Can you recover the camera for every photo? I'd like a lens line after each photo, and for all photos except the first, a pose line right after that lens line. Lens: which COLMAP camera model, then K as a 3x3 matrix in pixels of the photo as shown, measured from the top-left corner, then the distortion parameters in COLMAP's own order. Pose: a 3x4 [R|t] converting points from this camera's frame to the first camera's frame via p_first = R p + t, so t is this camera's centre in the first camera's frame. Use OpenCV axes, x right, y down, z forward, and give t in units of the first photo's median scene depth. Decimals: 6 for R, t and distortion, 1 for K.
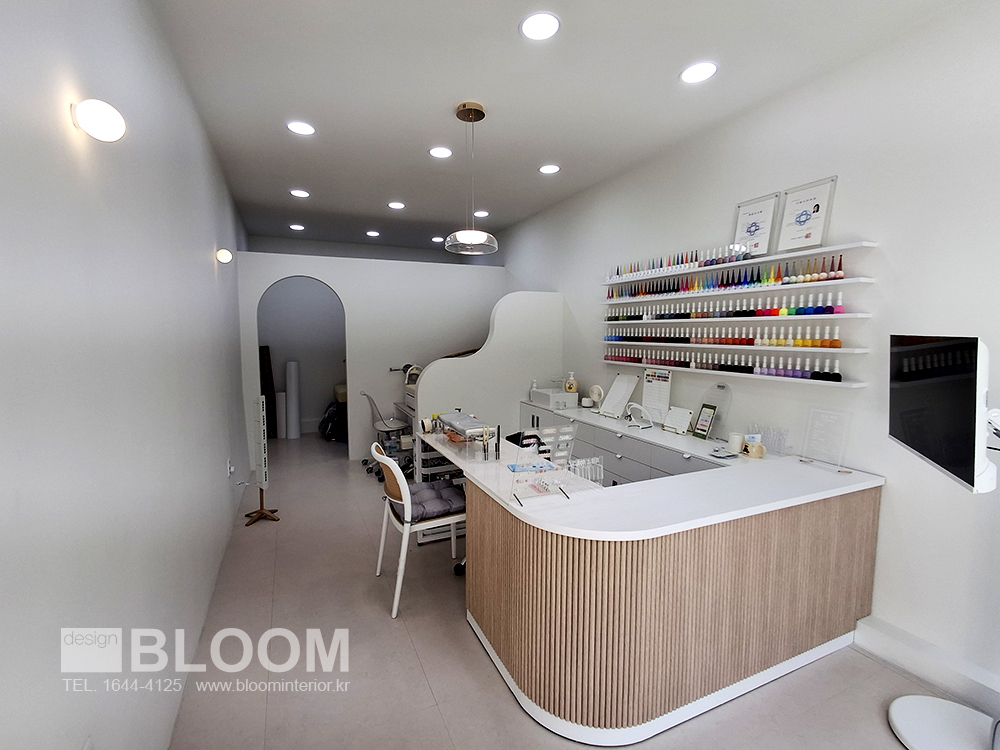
lens RADIAL K [[455.3, 0, 494.2], [0, 455.3, 366.0], [0, 0, 1]] dist [0.000766, 0.005368]
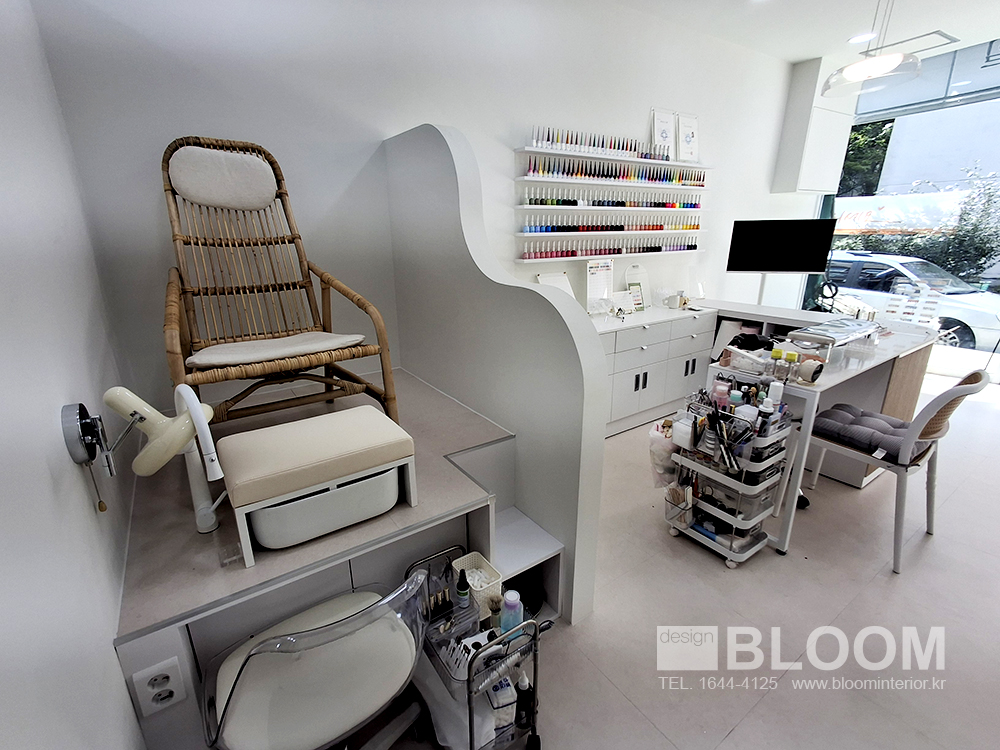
lens RADIAL K [[455.3, 0, 497.8], [0, 455.3, 381.0], [0, 0, 1]] dist [0.000766, 0.005368]
pose [[-0.177171, -0.305216, 0.935657, -0.776851], [0.090840, 0.941567, 0.324345, -0.108674], [-0.979979, 0.142460, -0.139093, 1.762408]]
